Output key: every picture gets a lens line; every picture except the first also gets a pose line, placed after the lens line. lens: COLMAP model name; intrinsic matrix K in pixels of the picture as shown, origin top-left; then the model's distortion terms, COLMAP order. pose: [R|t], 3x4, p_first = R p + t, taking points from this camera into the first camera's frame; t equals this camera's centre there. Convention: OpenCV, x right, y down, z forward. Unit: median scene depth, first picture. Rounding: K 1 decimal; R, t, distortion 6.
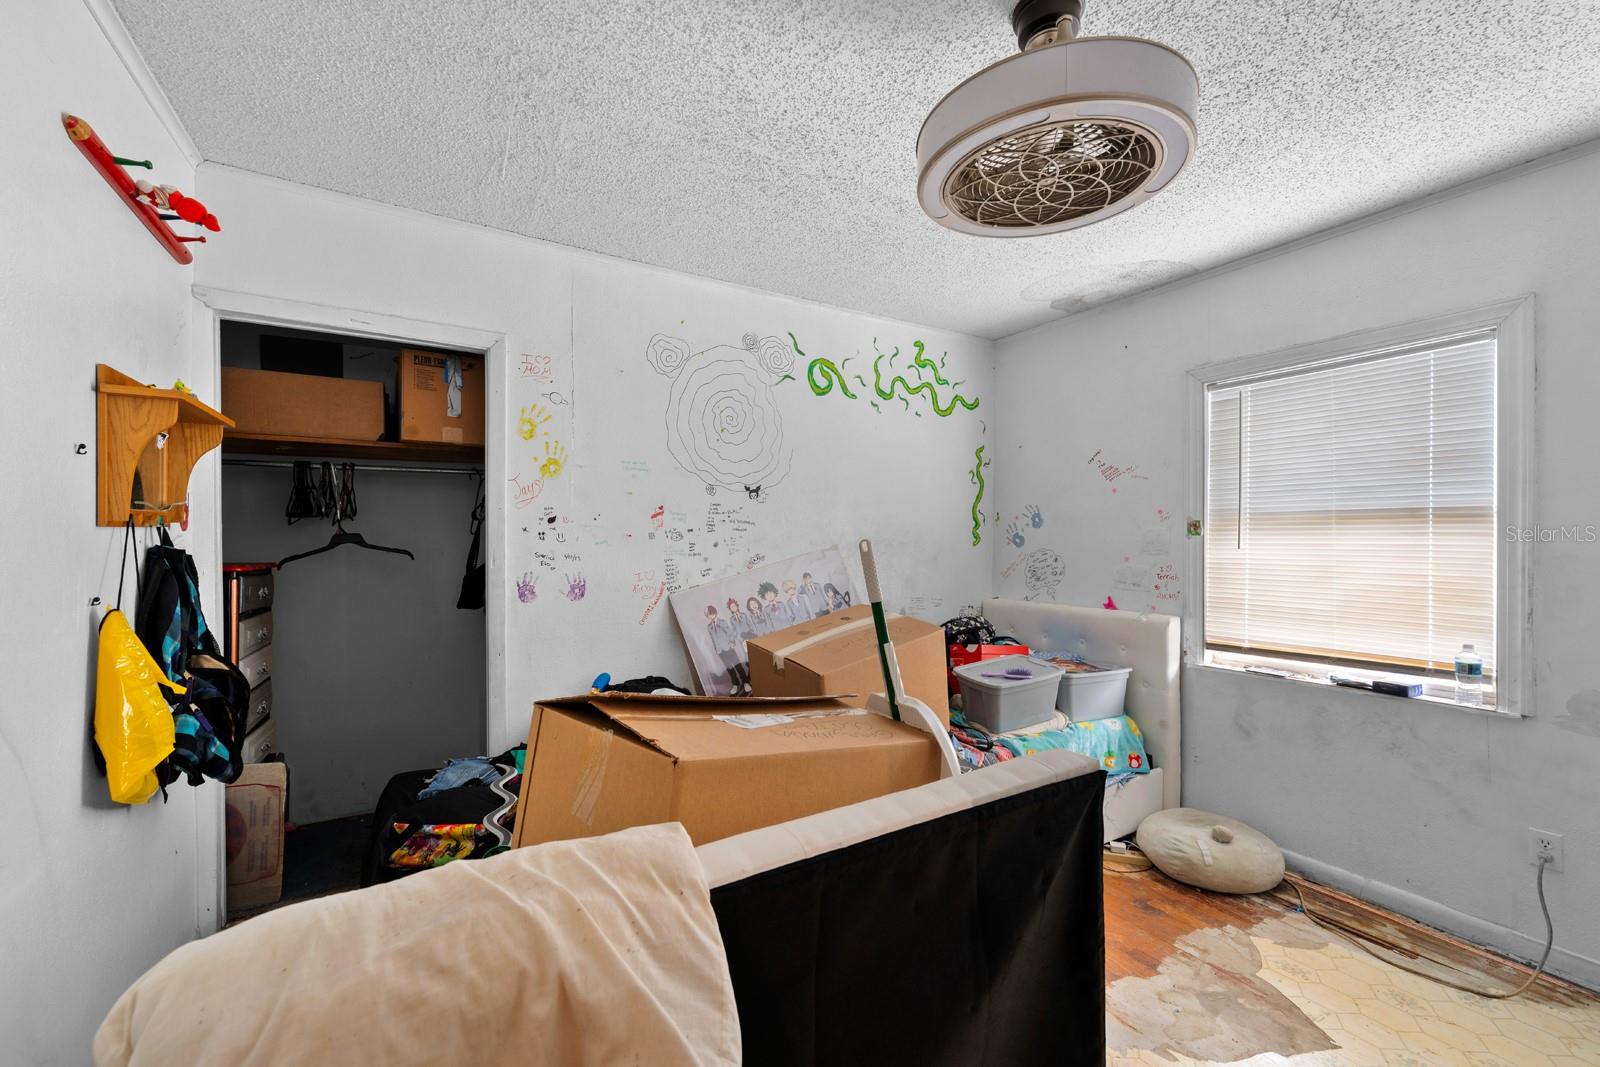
lens RADIAL K [[653.3, 0, 799.2], [0, 653.3, 537.8], [0, 0, 1]] dist [0.001226, 0.000498]
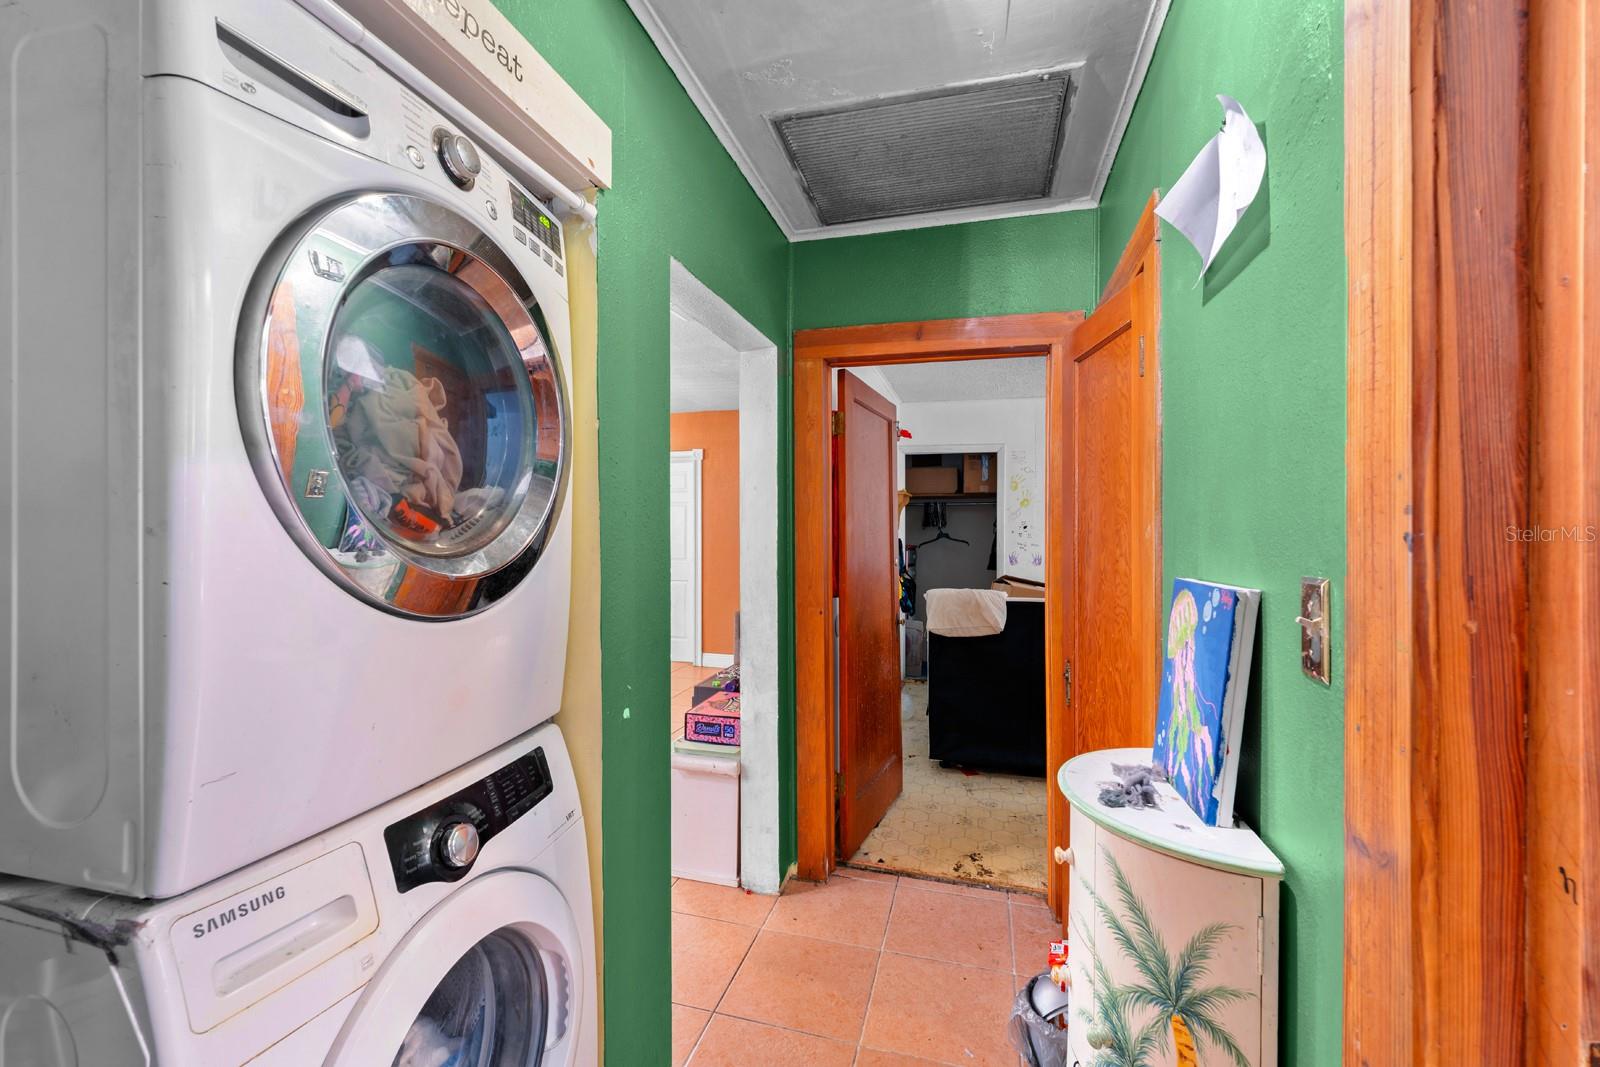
lens RADIAL K [[653.3, 0, 800.7], [0, 653.3, 531.1], [0, 0, 1]] dist [0.001226, 0.000498]
pose [[0.692485, 0.004368, -0.721419, 0.652144], [-0.007574, 0.999971, -0.001215, -0.007223], [0.721393, 0.006305, 0.692498, -1.003206]]
